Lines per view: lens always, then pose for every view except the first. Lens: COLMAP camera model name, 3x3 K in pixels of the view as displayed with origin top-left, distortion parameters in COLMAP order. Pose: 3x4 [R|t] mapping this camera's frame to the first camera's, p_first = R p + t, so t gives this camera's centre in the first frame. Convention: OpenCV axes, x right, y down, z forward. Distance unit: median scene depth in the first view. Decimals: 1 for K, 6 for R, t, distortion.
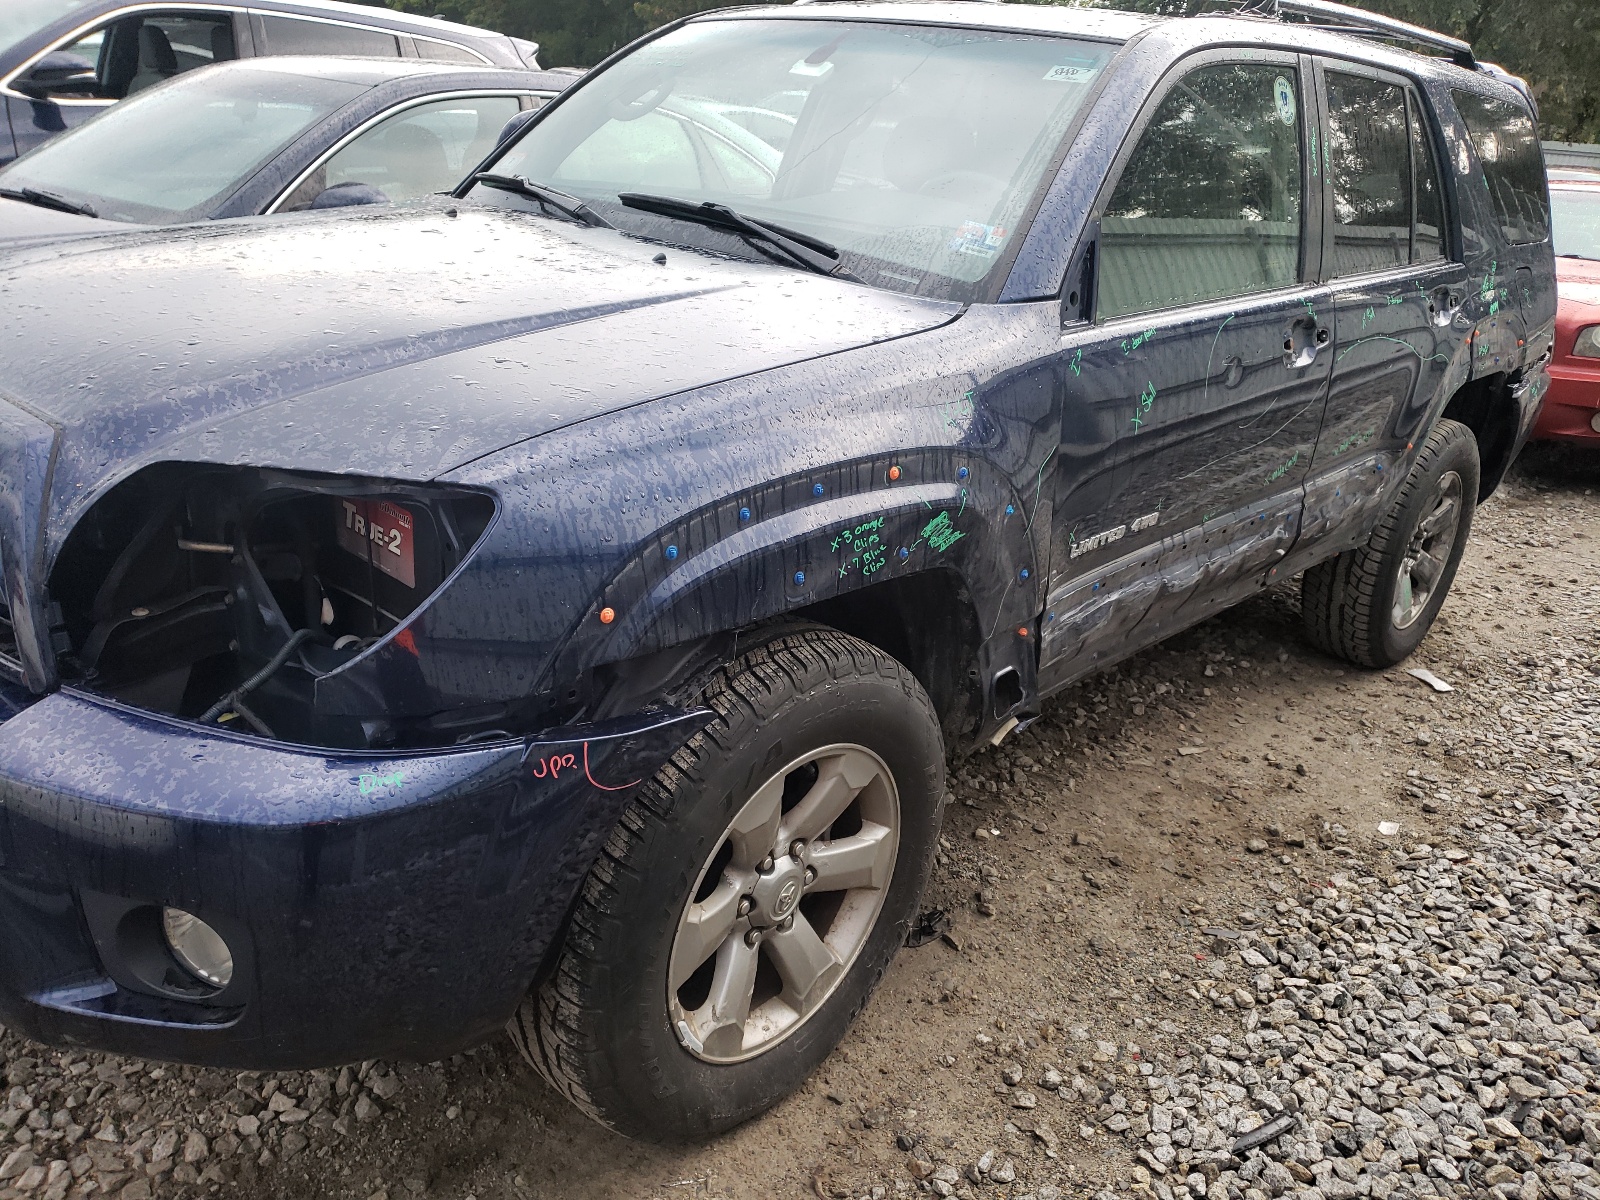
lens RADIAL K [[1215.8, 0, 788.8], [0, 1215.8, 603.1], [0, 0, 1]] dist [0.001011, 0.028659]
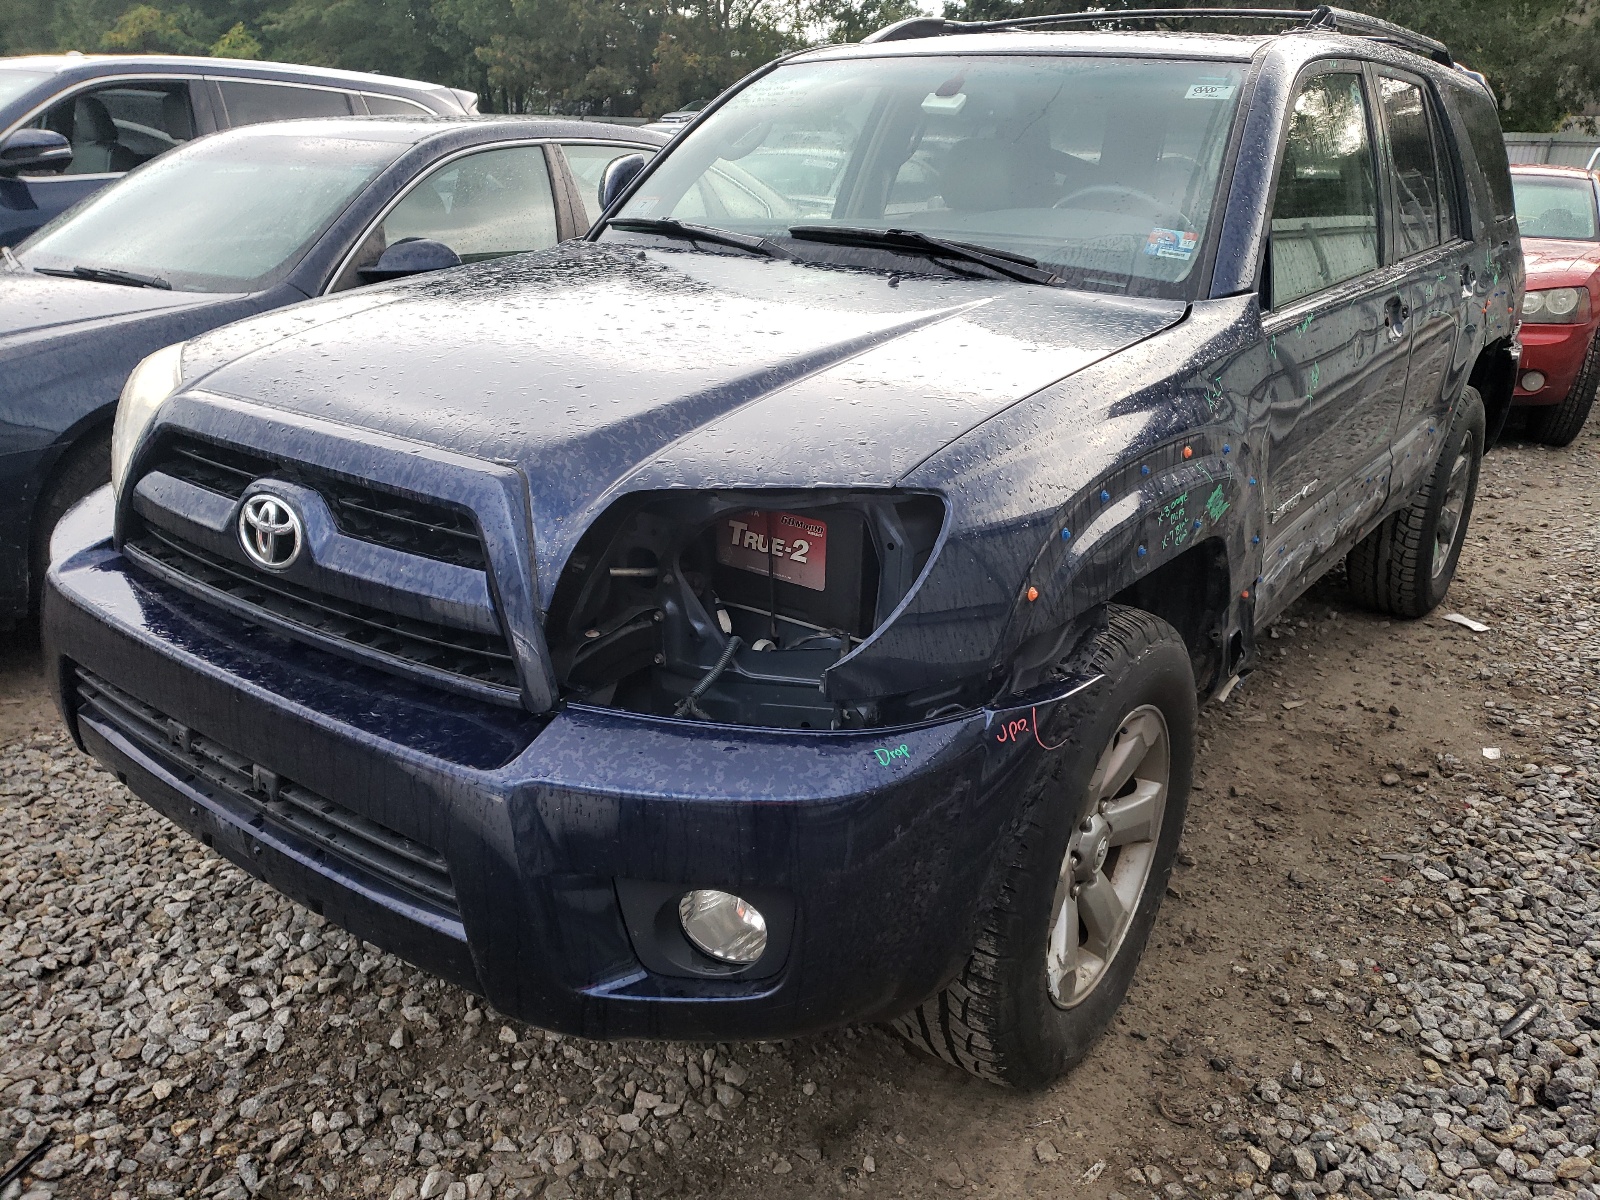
lens RADIAL K [[1215.8, 0, 793.7], [0, 1215.8, 600.6], [0, 0, 1]] dist [0.001011, 0.028659]
pose [[0.991667, -0.094483, 0.087574, -0.299956], [0.096396, 0.995183, -0.017868, 0.009511], [-0.085464, 0.026161, 0.995998, -0.061144]]
